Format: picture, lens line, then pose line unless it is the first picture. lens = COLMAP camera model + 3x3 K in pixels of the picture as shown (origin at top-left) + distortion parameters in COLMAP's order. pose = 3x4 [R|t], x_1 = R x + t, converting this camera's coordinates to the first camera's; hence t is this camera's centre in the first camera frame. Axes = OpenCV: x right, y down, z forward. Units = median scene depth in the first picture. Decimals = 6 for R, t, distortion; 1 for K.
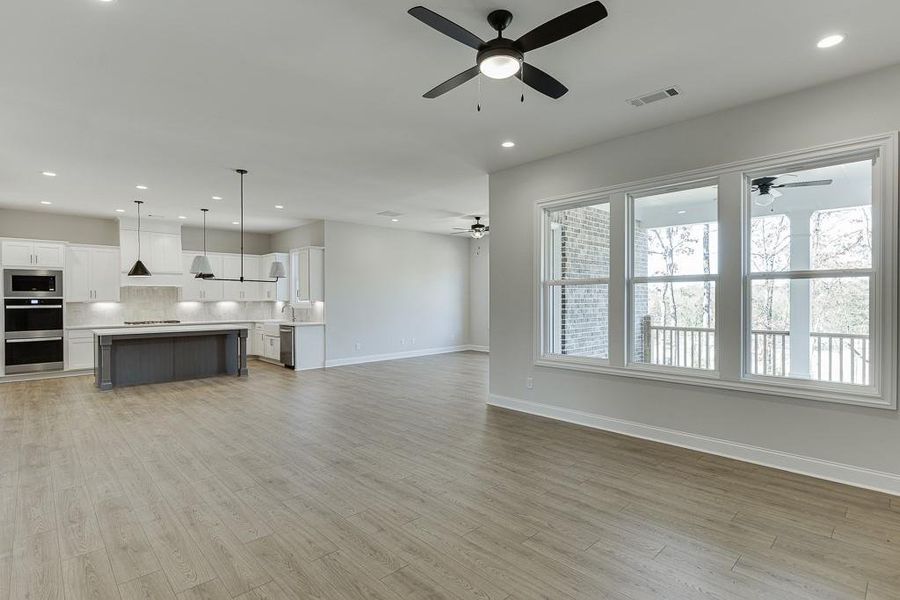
lens RADIAL K [[444.1, 0, 457.9], [0, 444.1, 301.7], [0, 0, 1]] dist [-0.007120, -0.000861]
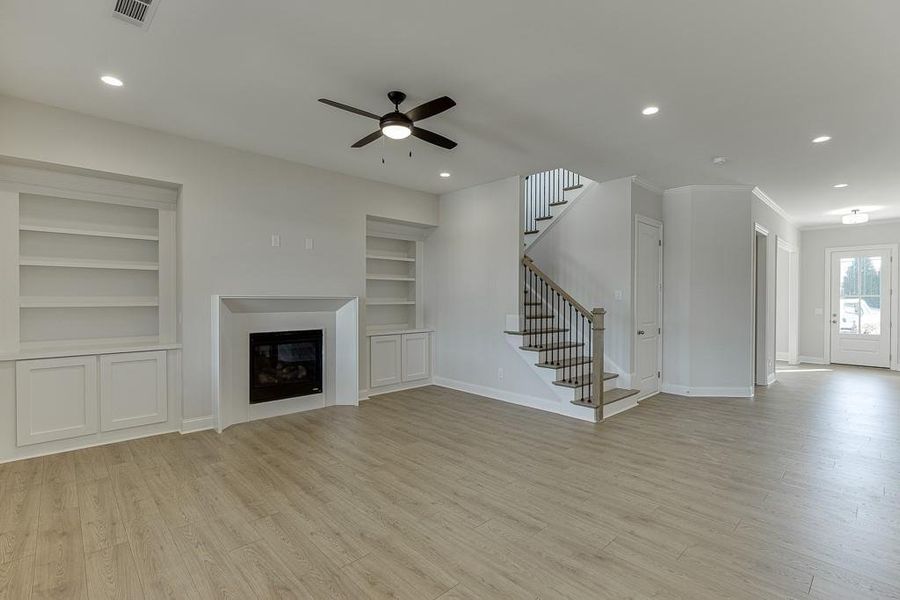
lens RADIAL K [[416.3, 0, 456.8], [0, 416.3, 301.8], [0, 0, 1]] dist [-0.004081, -0.000358]
pose [[-0.999992, -0.001043, 0.003795, -0.033776], [-0.000986, 0.999889, 0.014899, -0.005213], [-0.003810, 0.014896, -0.999882, 0.789111]]
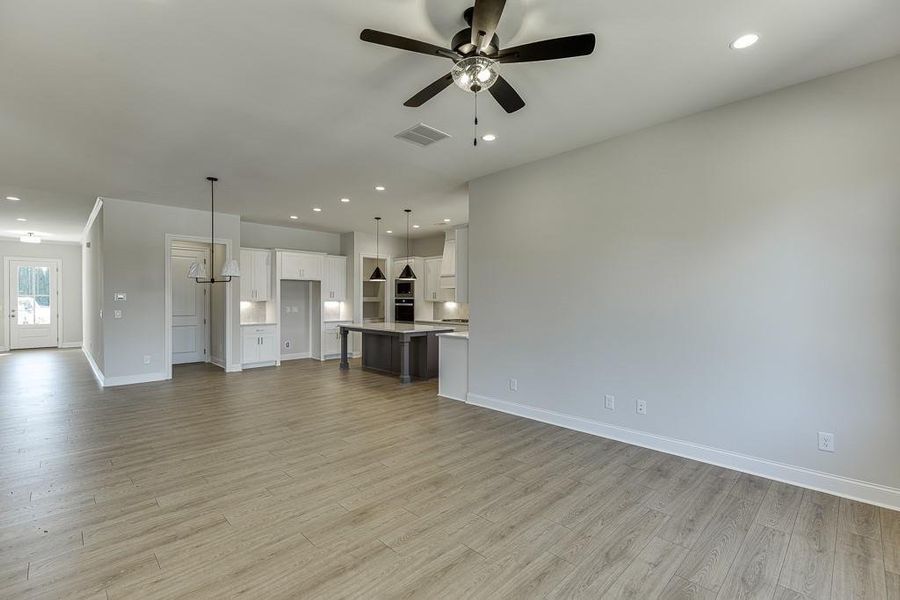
lens RADIAL K [[400.6, 0, 456.6], [0, 400.6, 302.2], [0, 0, 1]] dist [0.006428, -0.000209]
pose [[0.013552, 0.009859, -0.999860, 0.359729], [-0.009281, 0.999910, 0.009734, -0.010660], [0.999865, 0.009148, 0.013642, 1.170170]]
